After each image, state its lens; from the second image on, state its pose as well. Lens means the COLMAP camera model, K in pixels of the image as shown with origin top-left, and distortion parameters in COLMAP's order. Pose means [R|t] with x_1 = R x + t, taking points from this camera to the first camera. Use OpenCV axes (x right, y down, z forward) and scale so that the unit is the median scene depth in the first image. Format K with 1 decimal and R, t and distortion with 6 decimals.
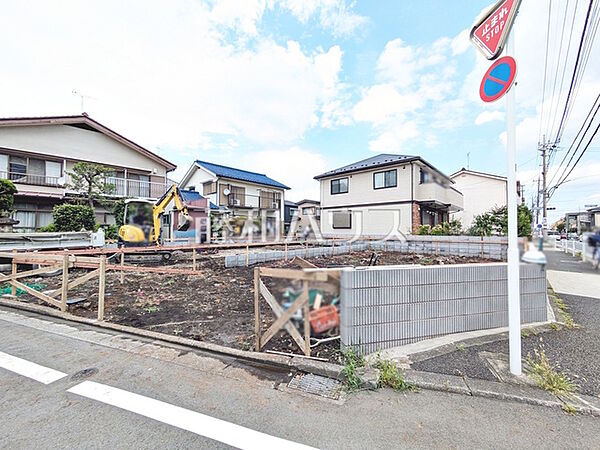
lens RADIAL K [[237.3, 0, 298.7], [0, 237.3, 222.7], [0, 0, 1]] dist [-0.000474, 0.000263]
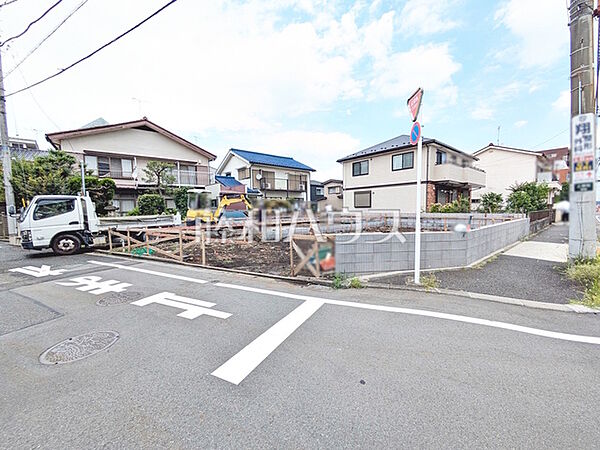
lens RADIAL K [[237.3, 0, 298.7], [0, 237.3, 222.7], [0, 0, 1]] dist [-0.000474, 0.000263]
pose [[0.993005, -0.010605, -0.117596, 0.018452], [0.021277, 0.995726, 0.089871, -0.011864], [0.116140, -0.091745, 0.988987, -0.143968]]
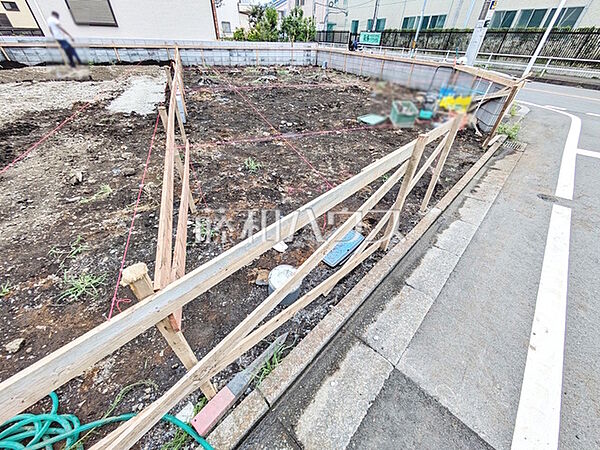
lens RADIAL K [[237.7, 0, 298.3], [0, 237.7, 226.5], [0, 0, 1]] dist [0.000091, 0.000275]
pose [[0.428195, -0.562376, 0.707377, -0.338851], [-0.051199, 0.766414, 0.640303, 0.001487], [-0.902235, -0.310392, 0.299382, 0.244960]]
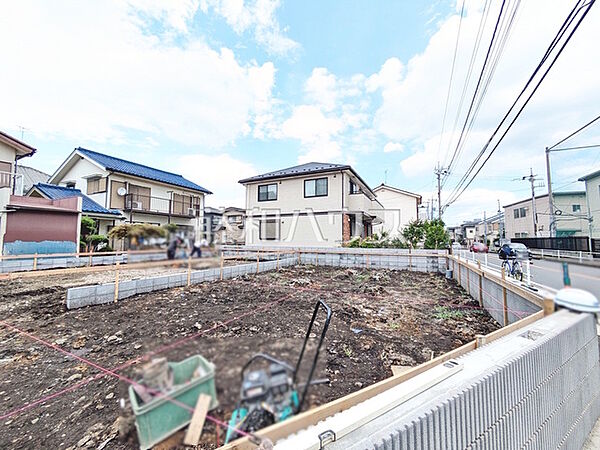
lens RADIAL K [[237.3, 0, 298.7], [0, 237.3, 222.7], [0, 0, 1]] dist [-0.000474, 0.000263]
pose [[0.957447, 0.024112, 0.287600, 0.033045], [-0.011980, 0.998965, -0.043871, -0.001925], [-0.288361, 0.038559, 0.956745, 0.128195]]
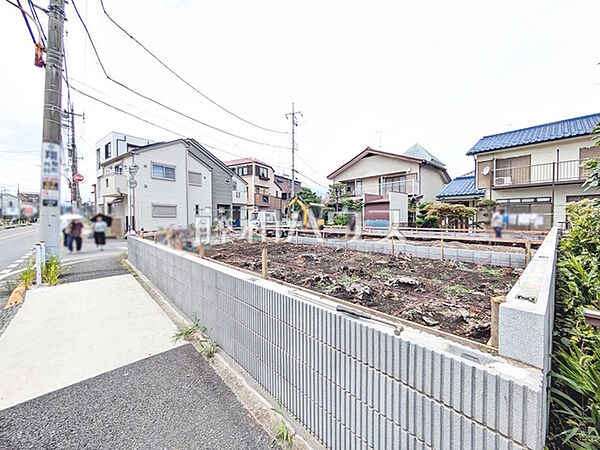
lens RADIAL K [[237.3, 0, 298.7], [0, 237.3, 222.7], [0, 0, 1]] dist [-0.000474, 0.000263]
pose [[-0.062137, 0.014883, -0.997957, 0.643156], [0.038190, 0.999192, 0.012523, 0.009143], [0.997337, -0.037334, -0.062655, 0.544244]]
